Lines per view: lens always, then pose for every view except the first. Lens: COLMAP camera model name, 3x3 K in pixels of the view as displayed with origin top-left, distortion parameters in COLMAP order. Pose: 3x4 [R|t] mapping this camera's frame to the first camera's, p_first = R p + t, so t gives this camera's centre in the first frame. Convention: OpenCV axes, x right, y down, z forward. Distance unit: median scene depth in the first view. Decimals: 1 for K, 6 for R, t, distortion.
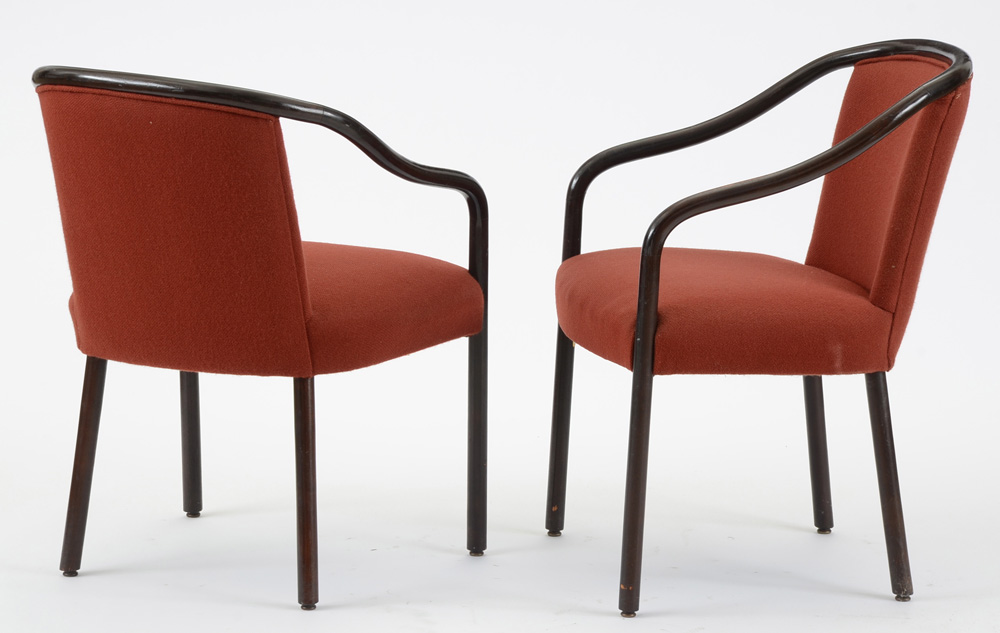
lens RADIAL K [[4217.2, 0, 502.4], [0, 4217.2, 316.3], [0, 0, 1]] dist [1.633601, 0.000000]
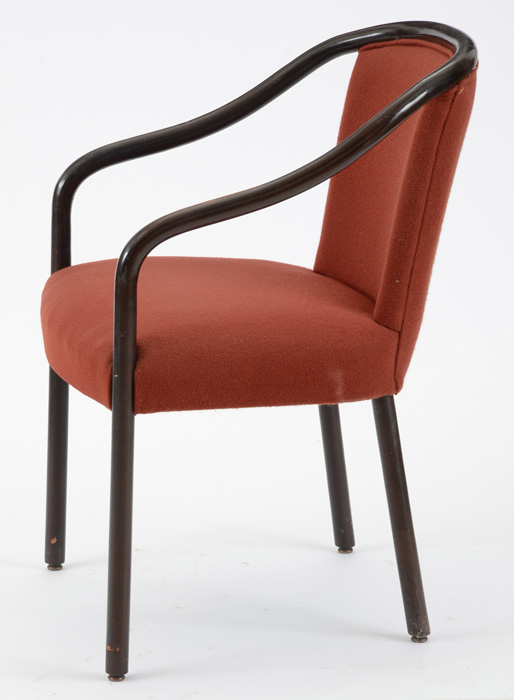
lens RADIAL K [[3262.8, 0, 258.3], [0, 3262.8, 352.7], [0, 0, 1]] dist [1.569615, 0.000000]
pose [[0.999478, -0.032210, -0.002602, 0.062884], [0.032311, 0.997304, 0.065882, -0.043178], [0.000473, -0.065932, 0.997824, 0.301779]]
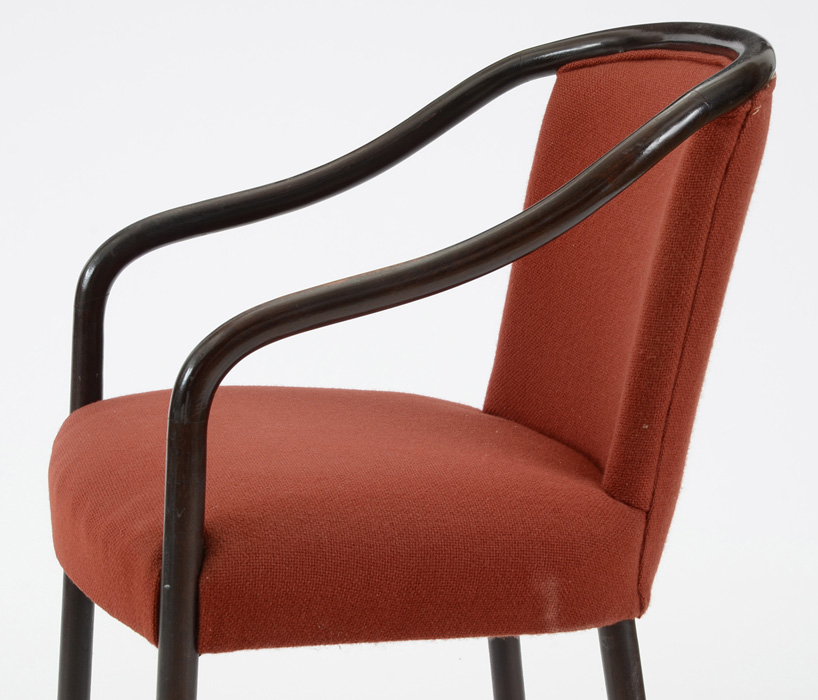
lens RADIAL K [[2498.2, 0, 400.3], [0, 2498.2, 349.9], [0, 0, 1]] dist [0.530830, 0.000000]
pose [[0.998951, -0.020138, 0.041124, 0.047302], [0.019950, 0.999789, 0.004966, -0.023423], [-0.041215, -0.004141, 0.999142, 0.680415]]
